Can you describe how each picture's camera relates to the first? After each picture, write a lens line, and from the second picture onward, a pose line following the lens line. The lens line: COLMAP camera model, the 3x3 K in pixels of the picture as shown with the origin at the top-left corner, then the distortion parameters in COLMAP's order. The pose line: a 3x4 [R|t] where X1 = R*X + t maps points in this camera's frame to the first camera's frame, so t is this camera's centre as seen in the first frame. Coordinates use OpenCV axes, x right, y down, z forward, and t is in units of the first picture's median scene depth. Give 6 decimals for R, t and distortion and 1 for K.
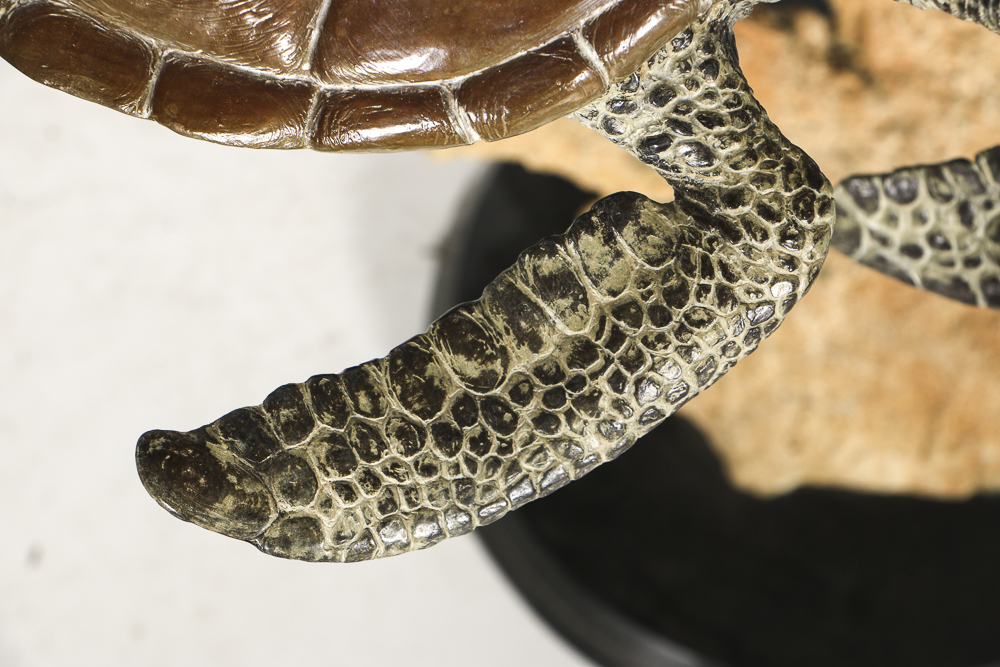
lens RADIAL K [[3253.8, 0, 501.2], [0, 3253.8, 338.1], [0, 0, 1]] dist [0.392372, 0.000000]
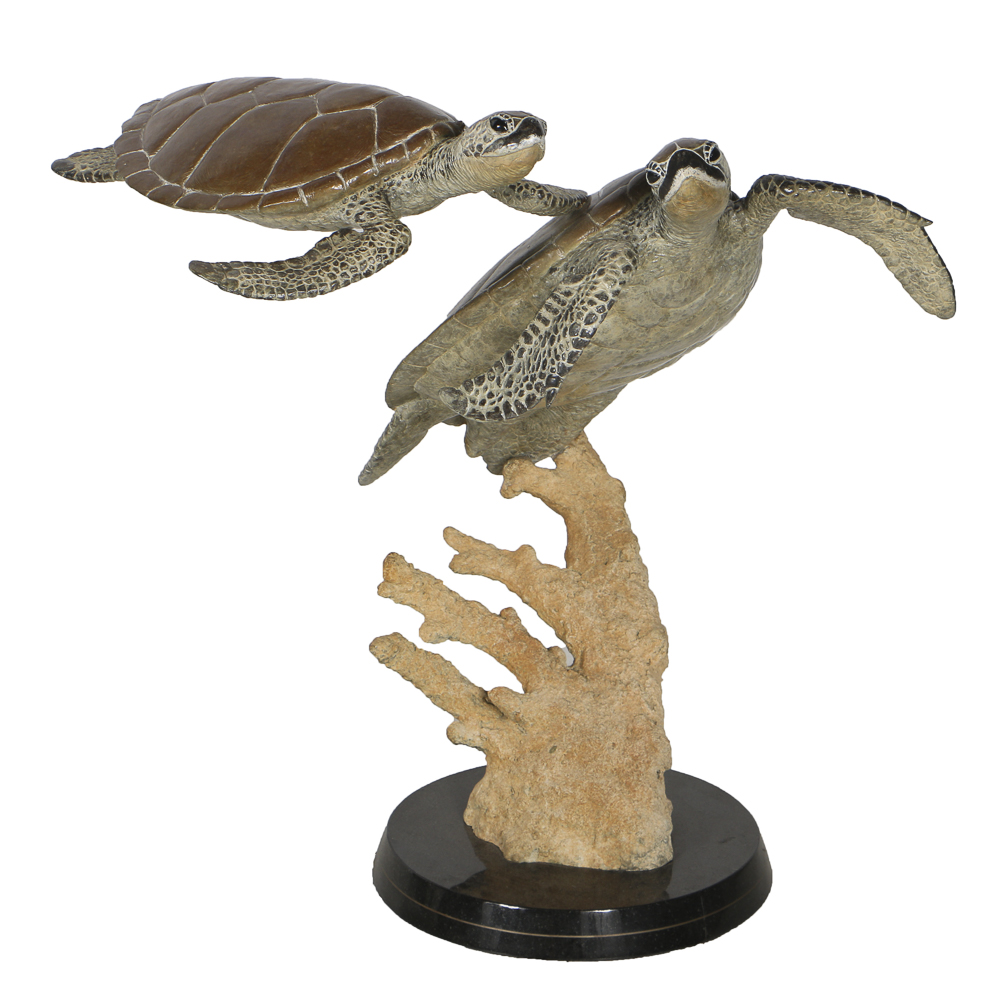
lens RADIAL K [[3912.6, 0, 500.9], [0, 3912.6, 498.0], [0, 0, 1]] dist [0.432606, 0.000000]
pose [[0.979365, 0.025159, -0.200527, 1.006210], [-0.166122, 0.665298, -0.727861, 3.047043], [0.115098, 0.746154, 0.655749, -1.411782]]
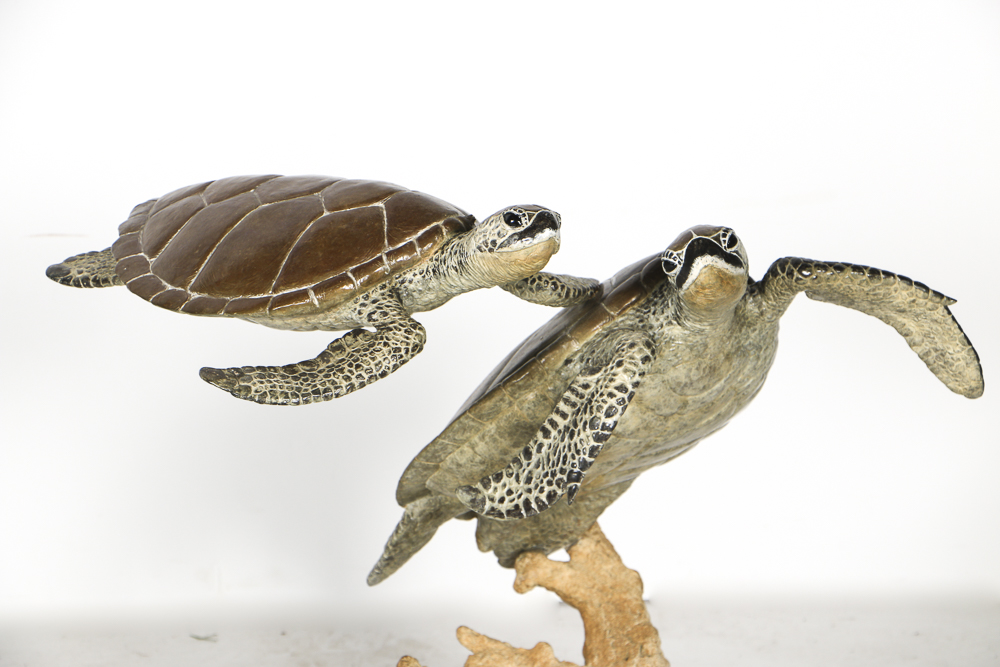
lens RADIAL K [[4217.9, 0, 498.4], [0, 4217.9, 338.8], [0, 0, 1]] dist [1.112512, 0.000000]
pose [[0.982548, -0.017201, -0.185214, 0.959649], [-0.132718, 0.632833, -0.762829, 3.183387], [0.130331, 0.774098, 0.619505, -1.598689]]
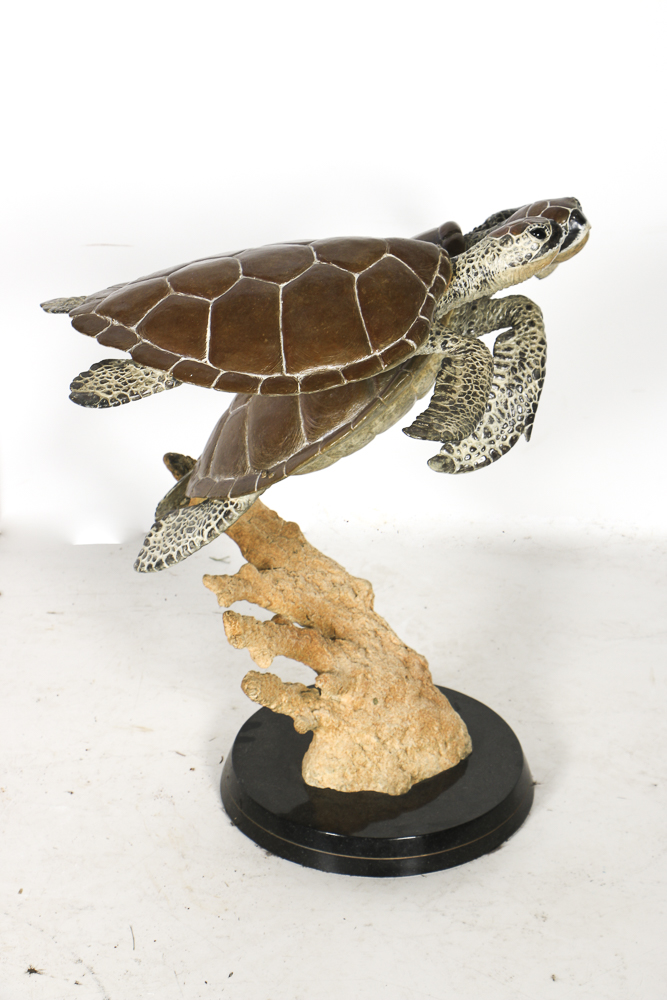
lens RADIAL K [[2501.5, 0, 337.7], [0, 2501.5, 495.6], [0, 0, 1]] dist [0.257684, 0.000000]
pose [[0.724387, -0.350710, 0.593520, -1.905724], [0.645909, 0.646192, -0.406494, 1.205537], [-0.240966, 0.677819, 0.694620, -0.945438]]
